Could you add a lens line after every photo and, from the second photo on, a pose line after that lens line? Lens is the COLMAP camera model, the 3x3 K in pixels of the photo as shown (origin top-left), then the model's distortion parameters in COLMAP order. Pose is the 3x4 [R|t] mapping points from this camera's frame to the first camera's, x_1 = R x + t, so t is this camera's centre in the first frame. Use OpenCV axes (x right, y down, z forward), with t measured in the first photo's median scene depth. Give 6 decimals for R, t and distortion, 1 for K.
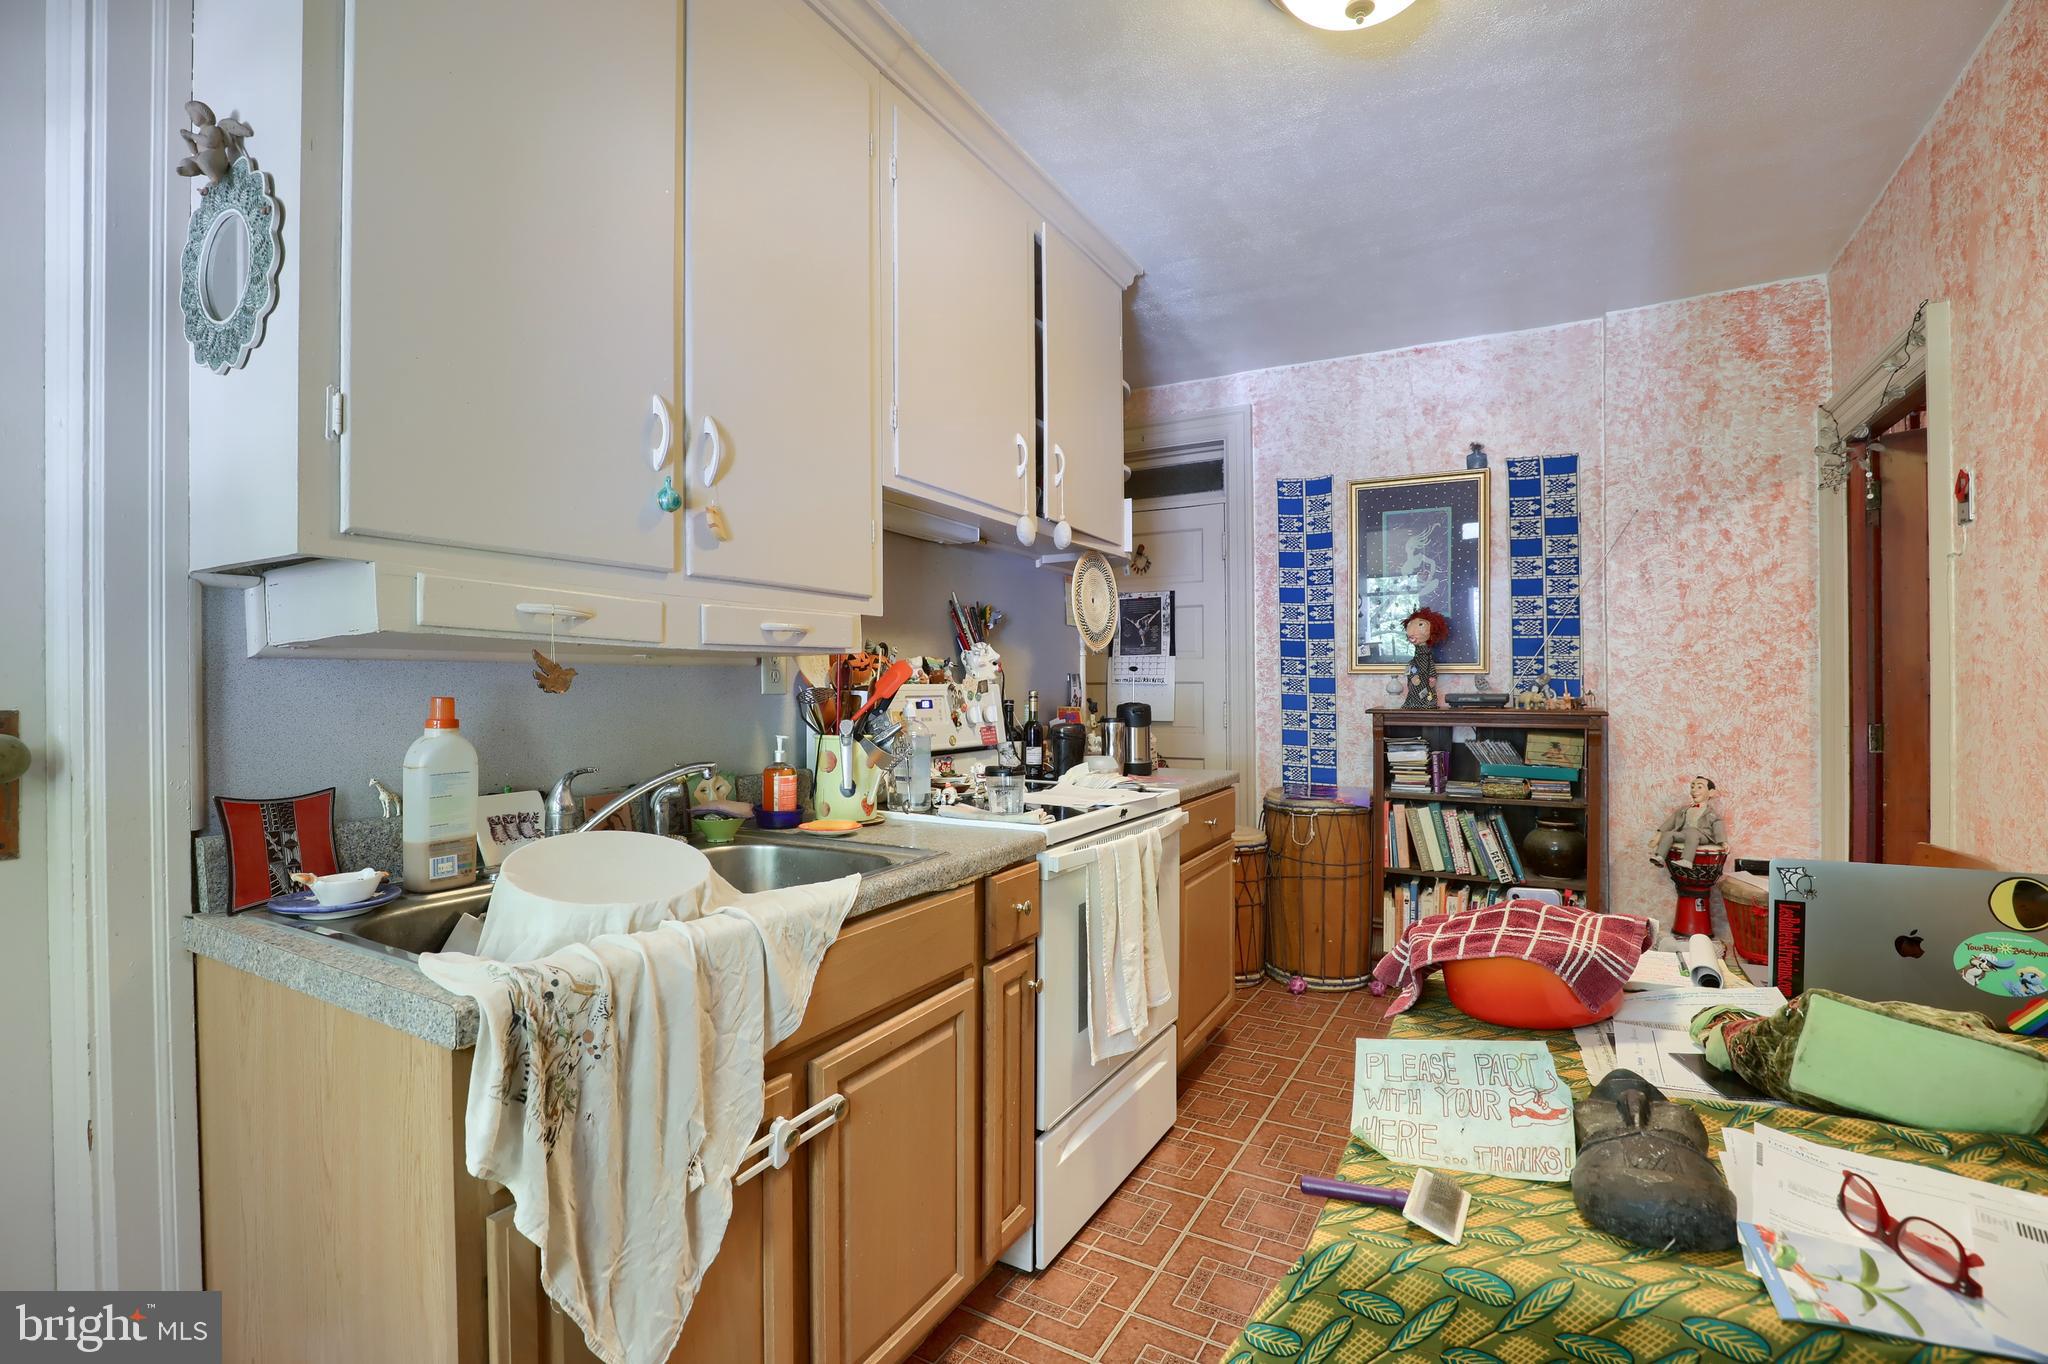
lens RADIAL K [[936.8, 0, 1024.0], [0, 936.8, 682.0], [0, 0, 1]] dist [-0.037152, 0.007029]
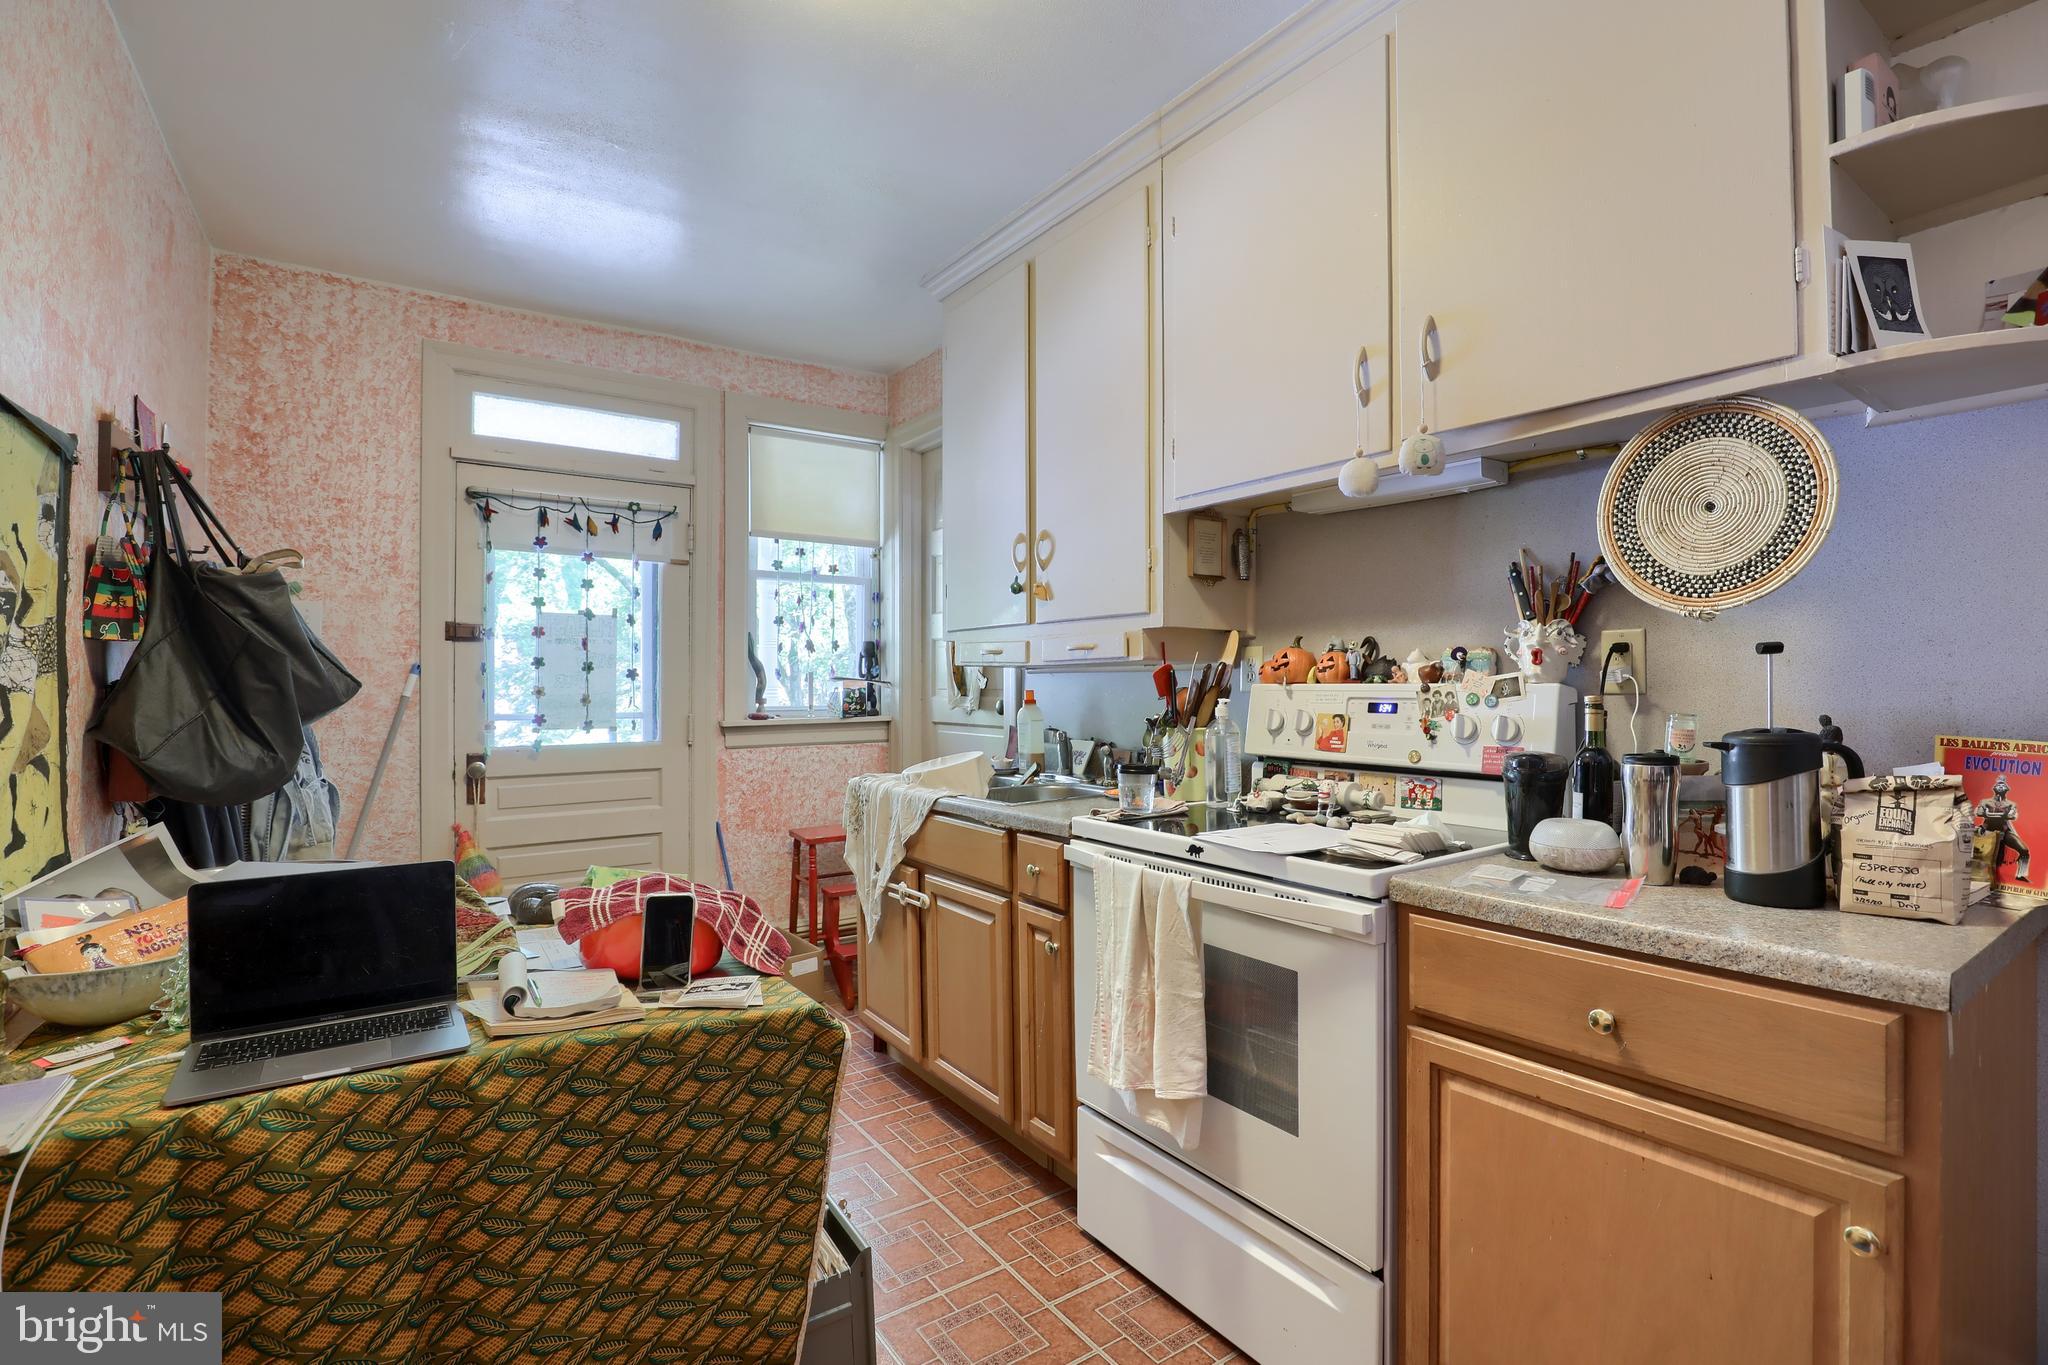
lens RADIAL K [[936.8, 0, 1024.0], [0, 936.8, 682.5], [0, 0, 1]] dist [-0.037152, 0.007029]
pose [[-0.433040, 0.006225, -0.901353, 1.102026], [0.008667, 0.999959, 0.002742, -0.004788], [0.901333, -0.006625, -0.433076, 1.524099]]
